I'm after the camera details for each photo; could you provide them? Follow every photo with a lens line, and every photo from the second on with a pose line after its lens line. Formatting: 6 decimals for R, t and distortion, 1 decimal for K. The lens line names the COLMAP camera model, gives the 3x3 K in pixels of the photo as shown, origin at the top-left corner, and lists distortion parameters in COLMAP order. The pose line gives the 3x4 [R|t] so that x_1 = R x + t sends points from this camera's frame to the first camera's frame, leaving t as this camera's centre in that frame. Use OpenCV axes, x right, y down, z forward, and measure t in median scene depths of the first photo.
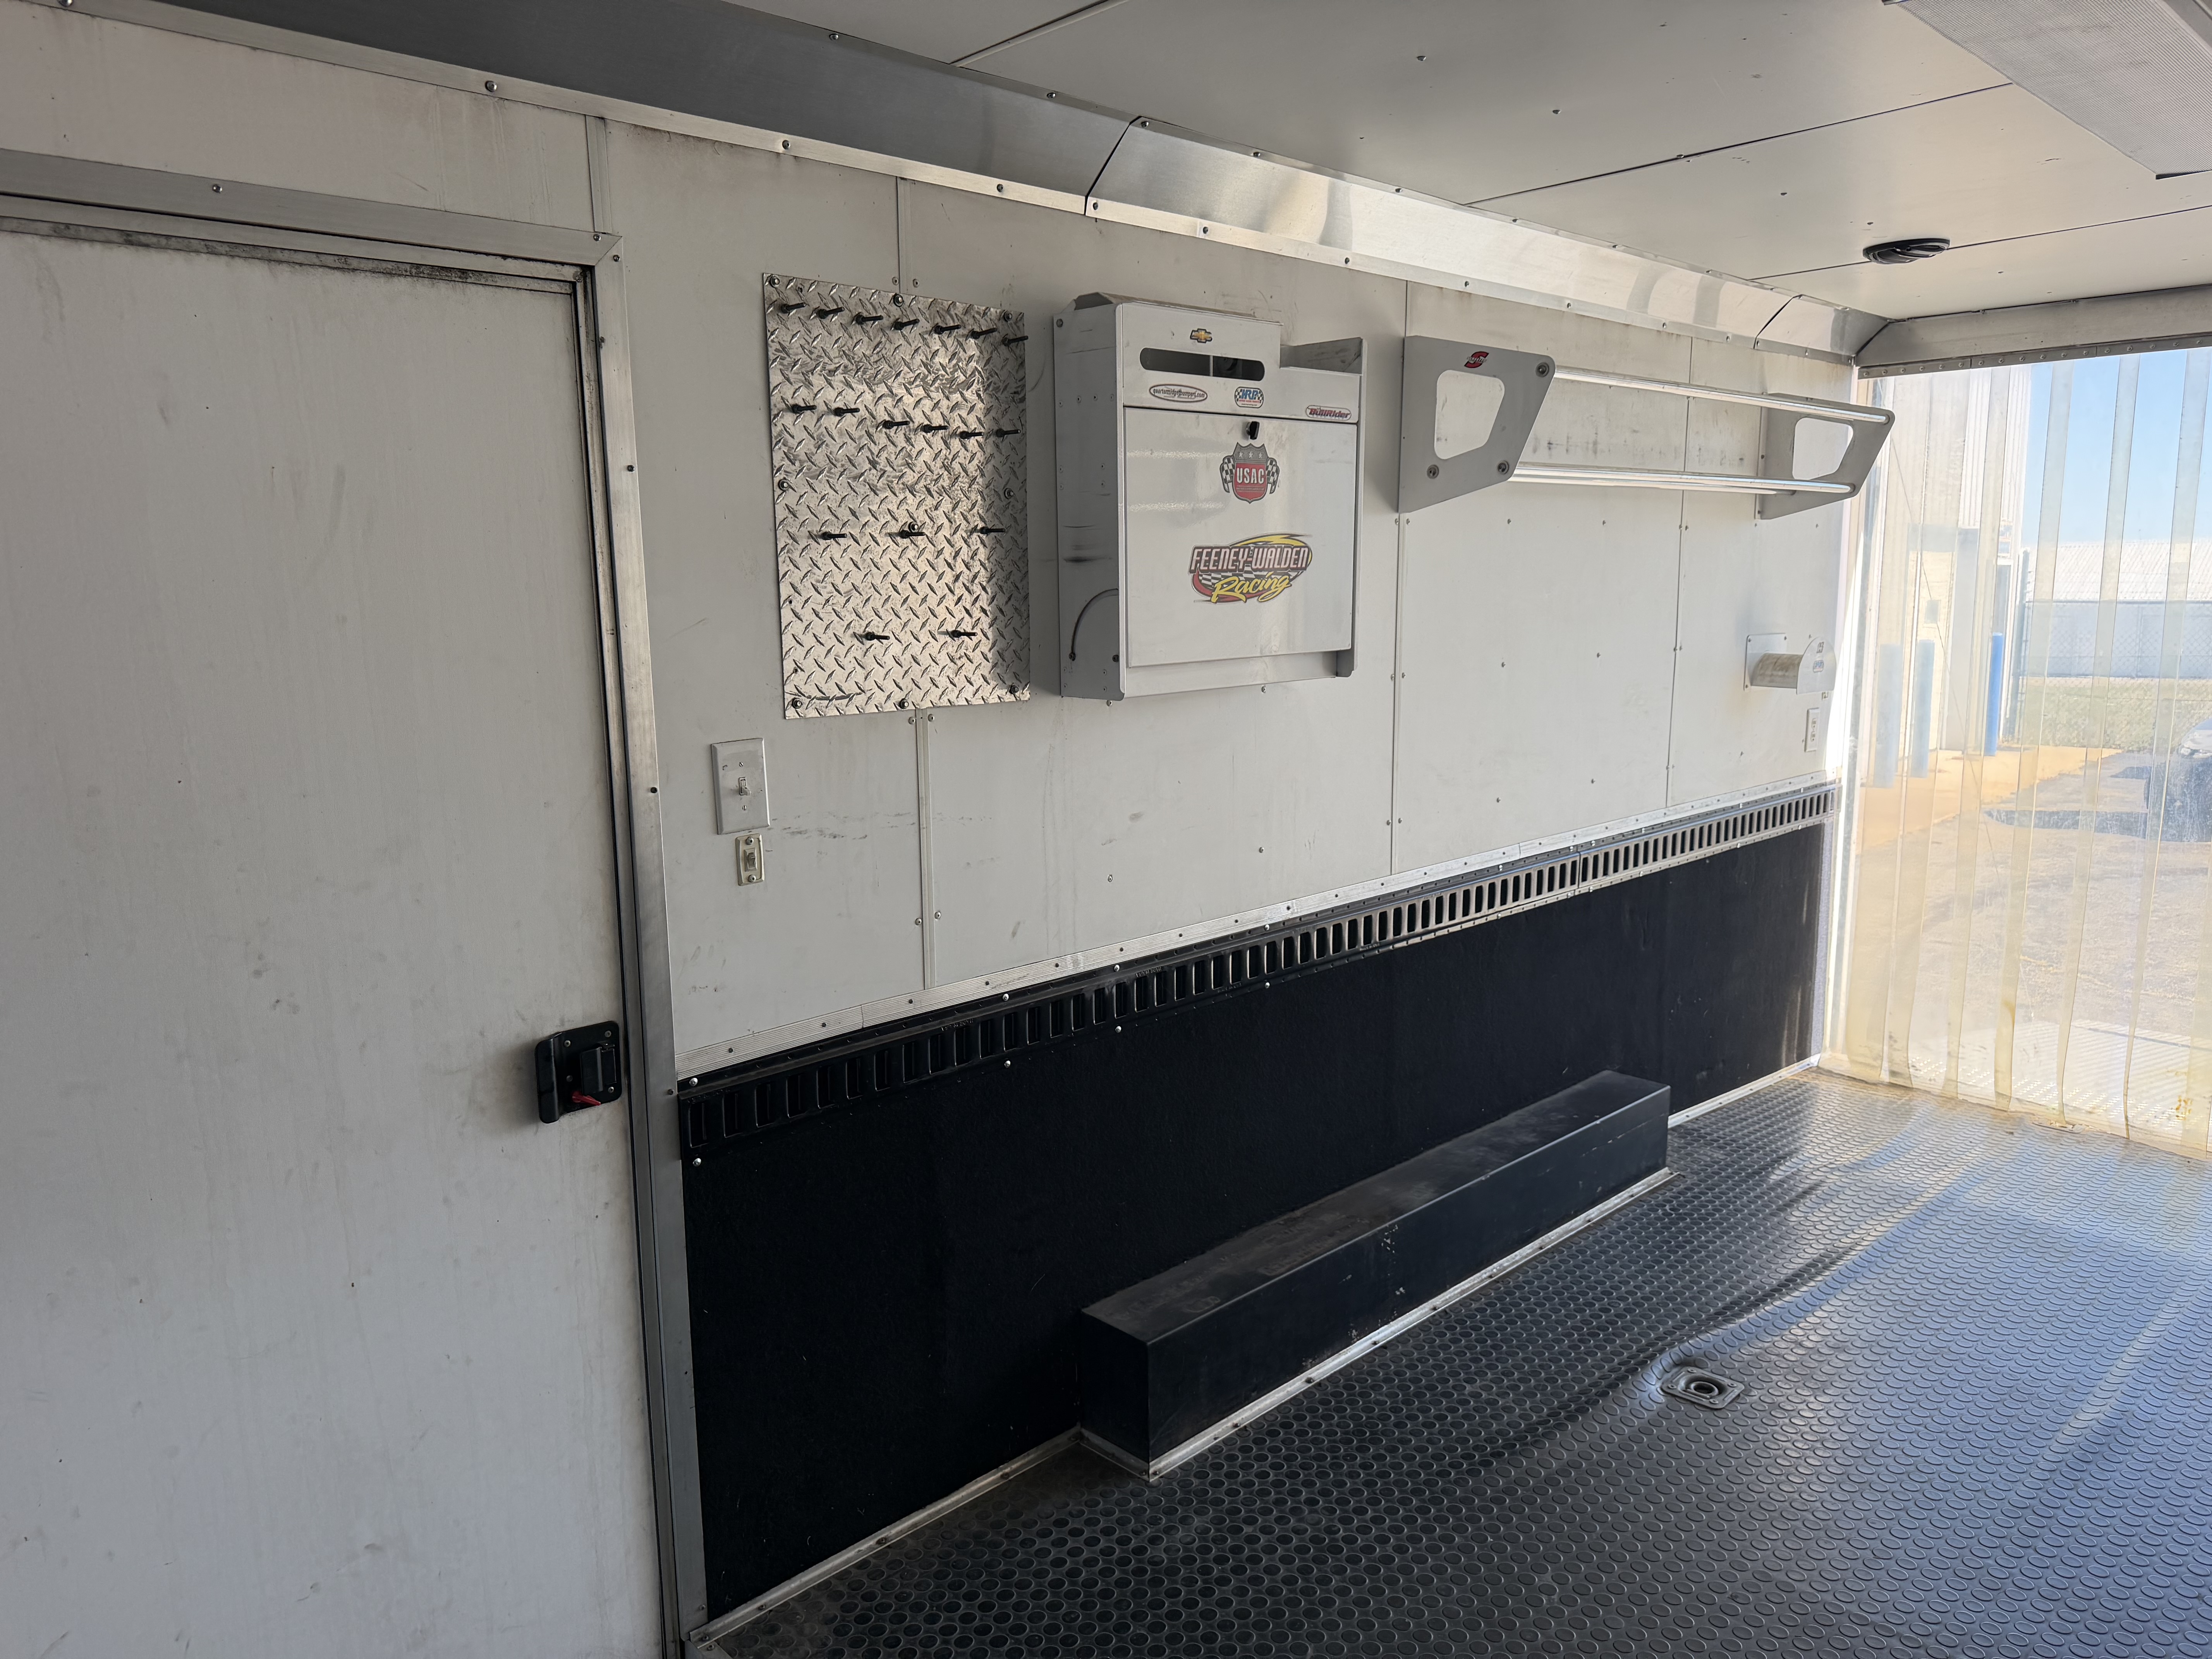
lens RADIAL K [[1527.2, 0, 1110.2], [0, 1527.2, 815.4], [0, 0, 1]] dist [0.054325, -0.047389]
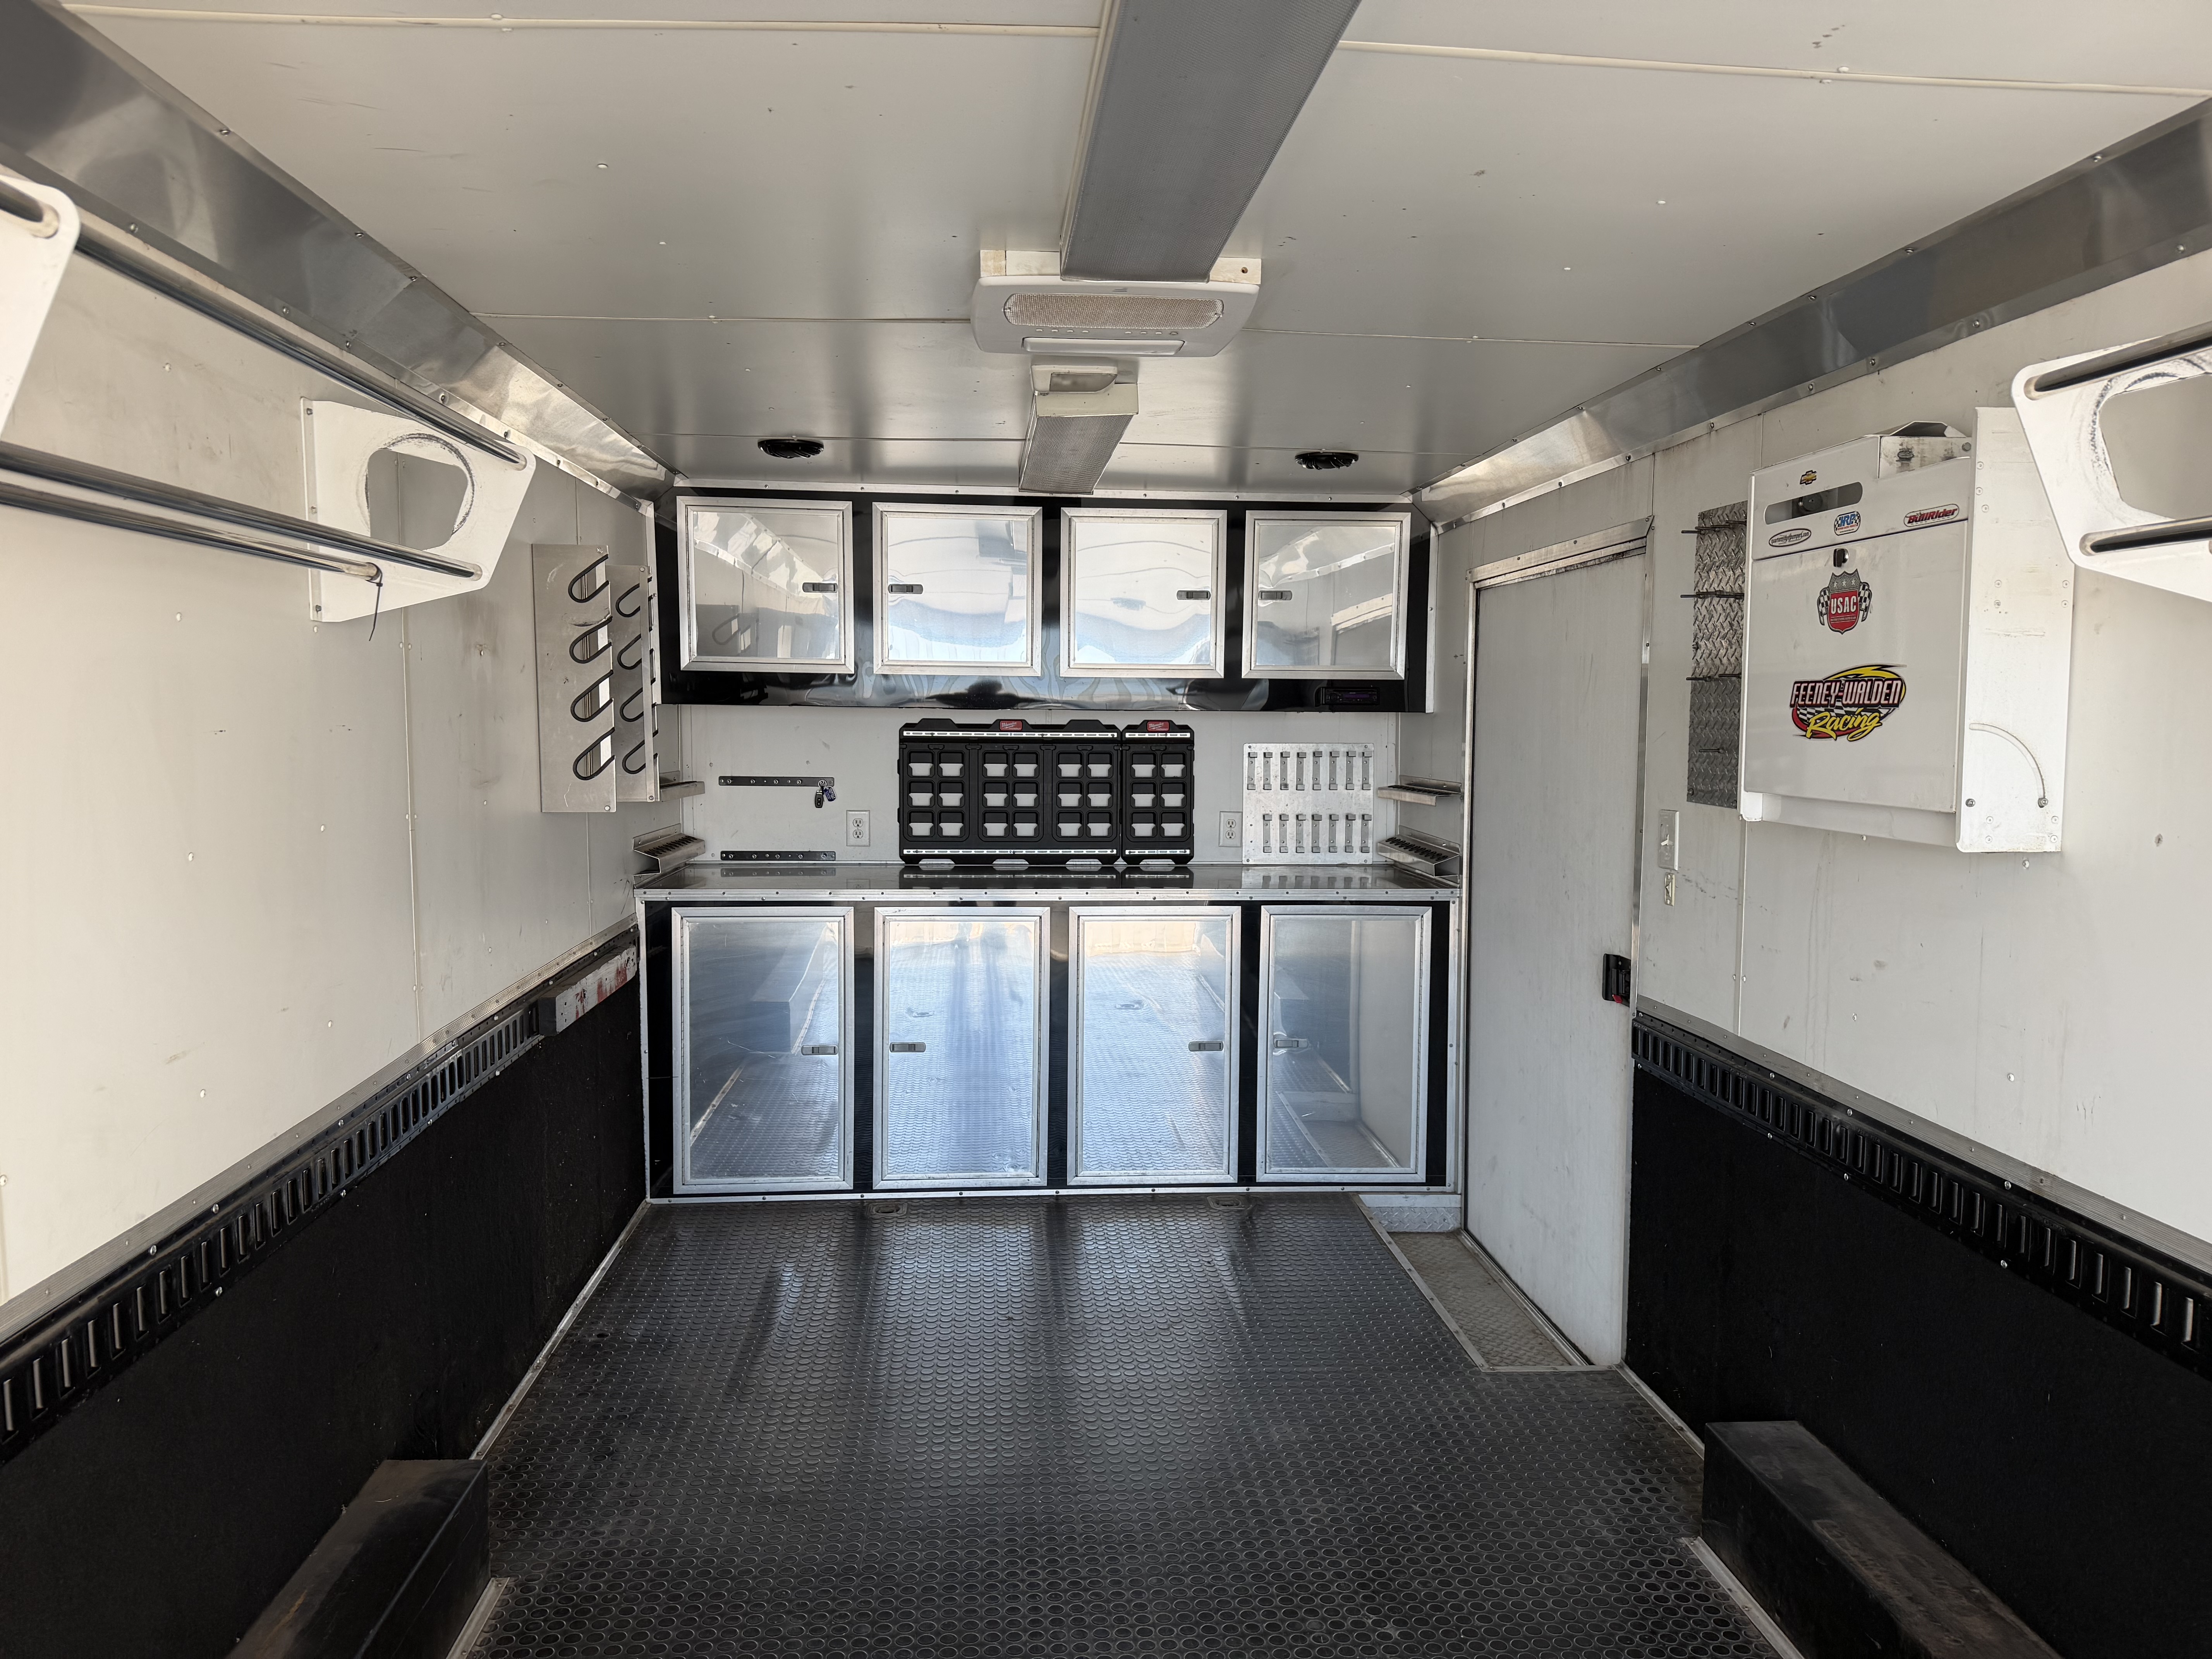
lens RADIAL K [[1538.2, 0, 1106.0], [0, 1538.2, 829.5], [0, 0, 1]] dist [-0.007111, -0.009630]
pose [[-0.630841, 0.061133, -0.773500, 1.082639], [-0.137617, 0.972271, 0.189078, -0.200366], [0.763611, 0.225724, -0.604936, 1.230567]]
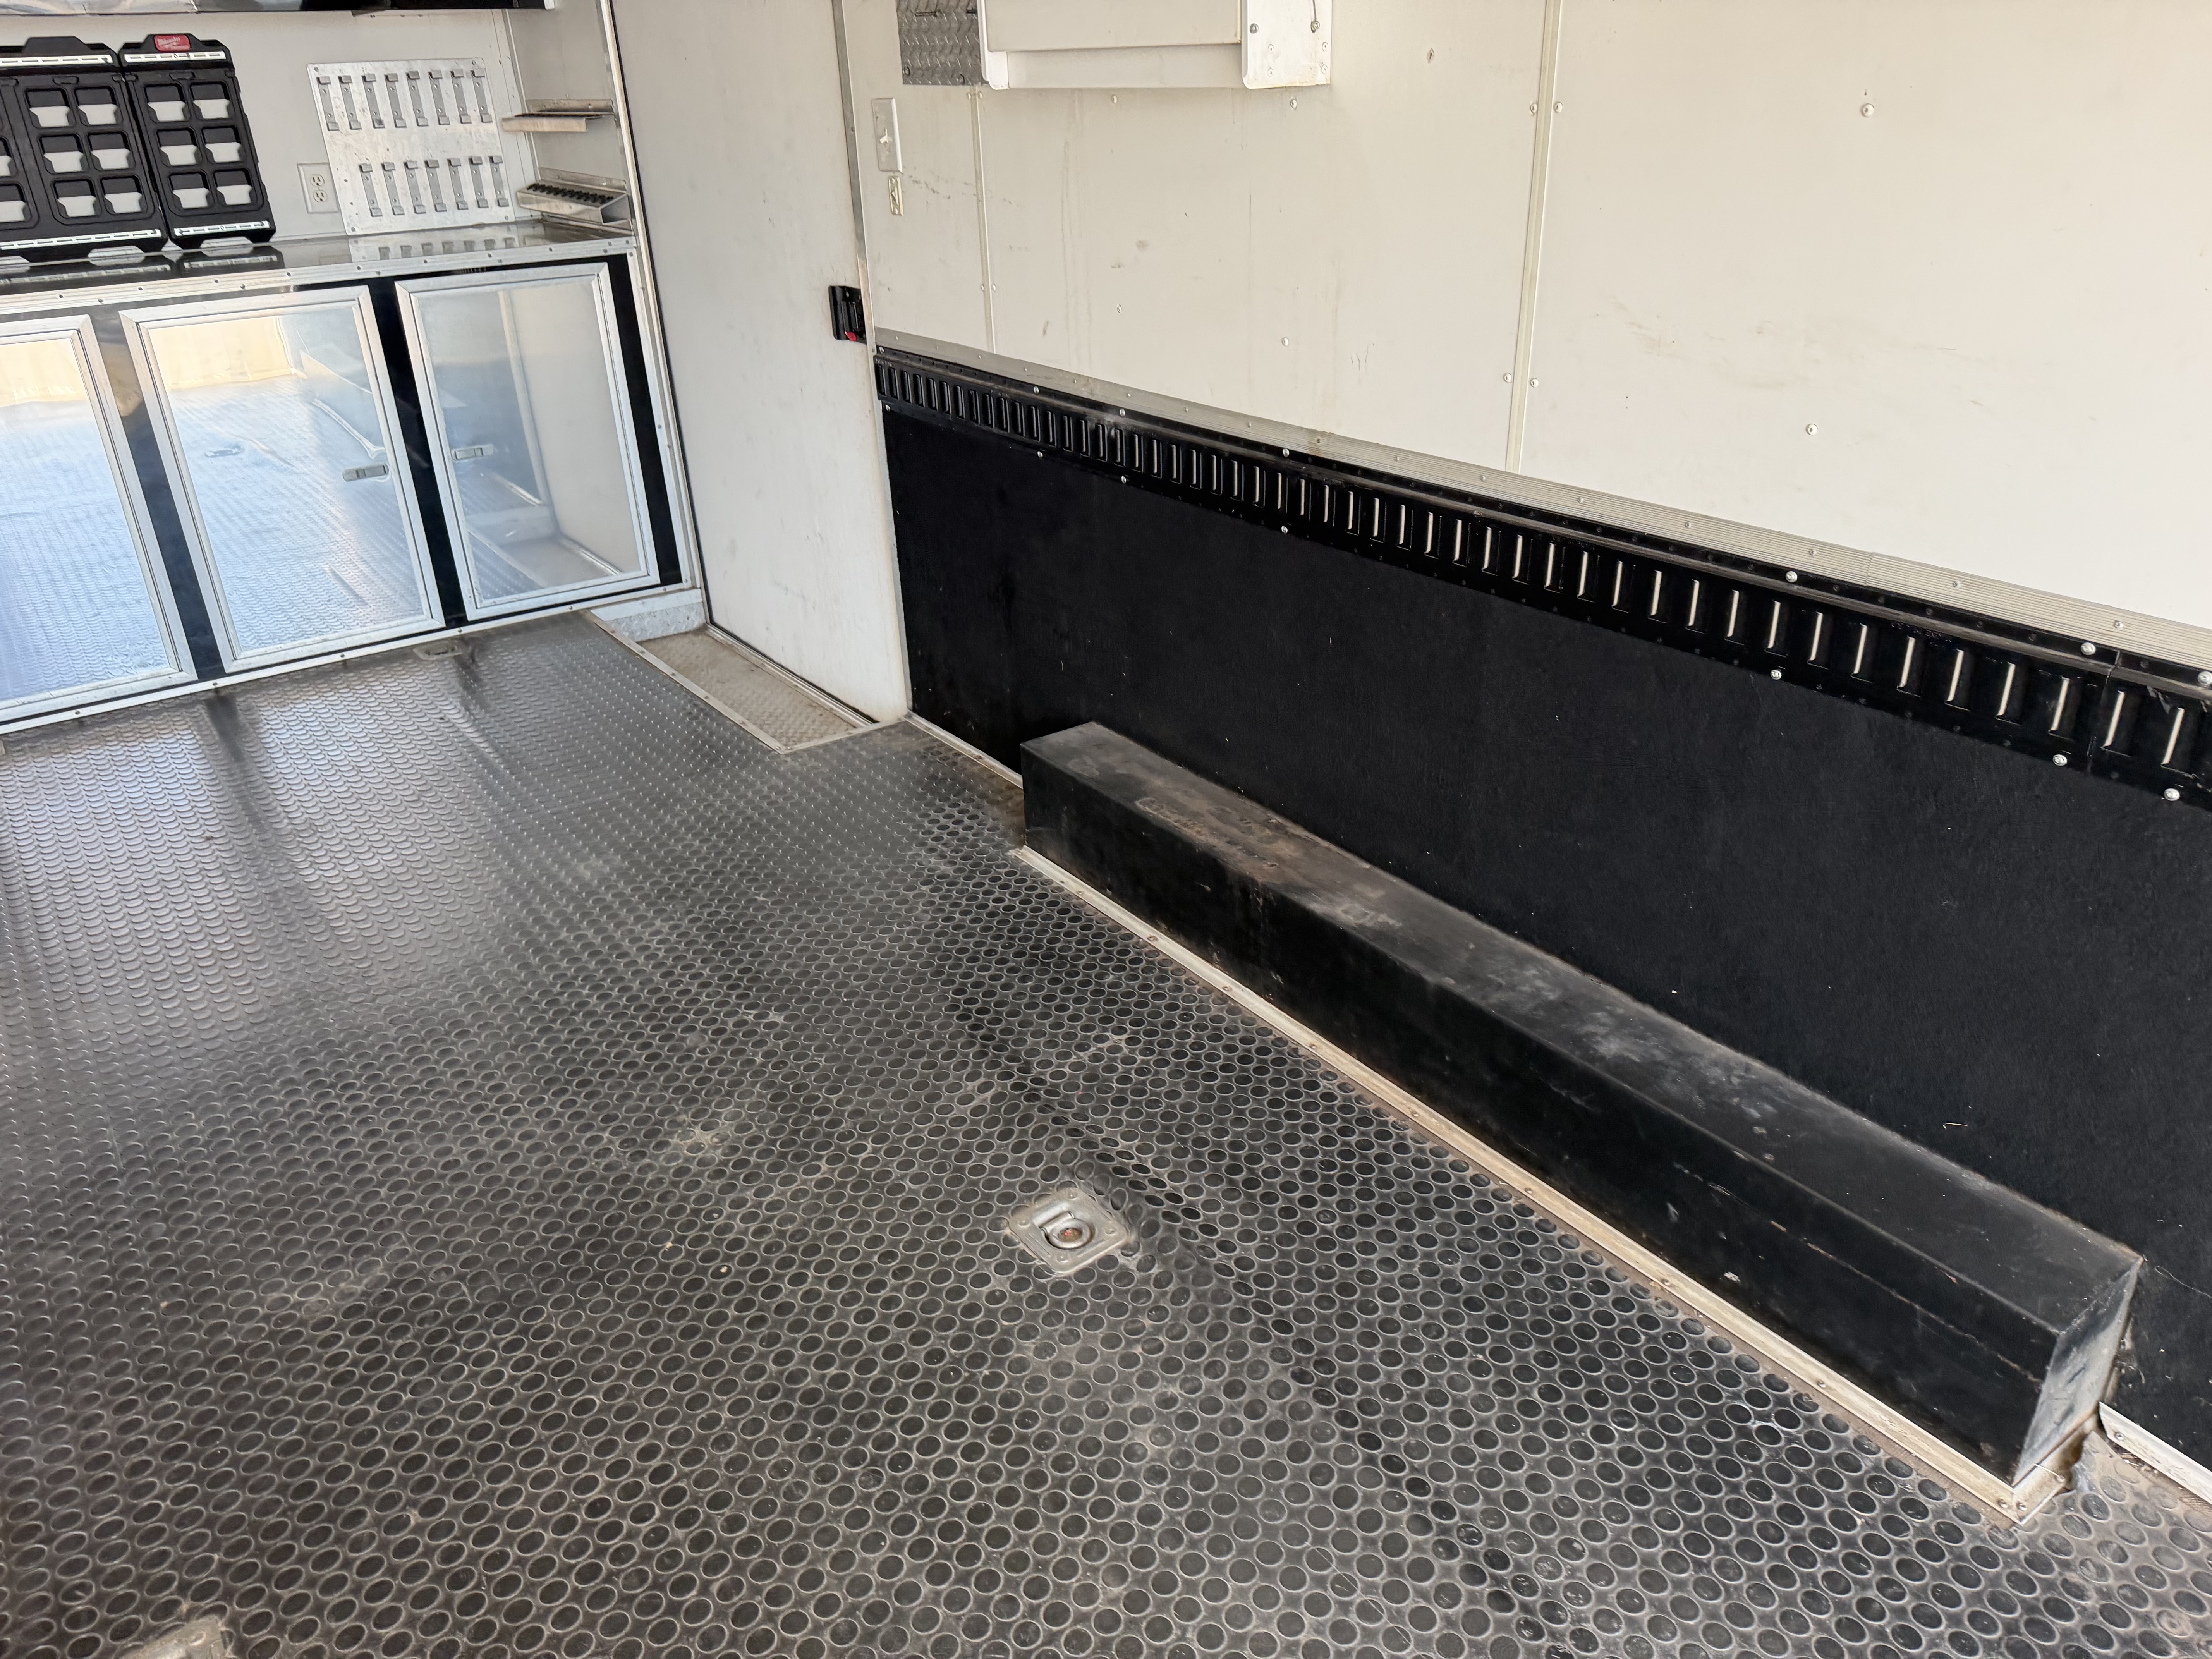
lens RADIAL K [[1527.2, 0, 1110.2], [0, 1527.2, 815.4], [0, 0, 1]] dist [0.054325, -0.047389]
pose [[-0.124075, 0.450440, -0.884143, 1.008764], [-0.136178, 0.874868, 0.464825, -0.130391], [0.982884, 0.178074, -0.047210, 1.123261]]
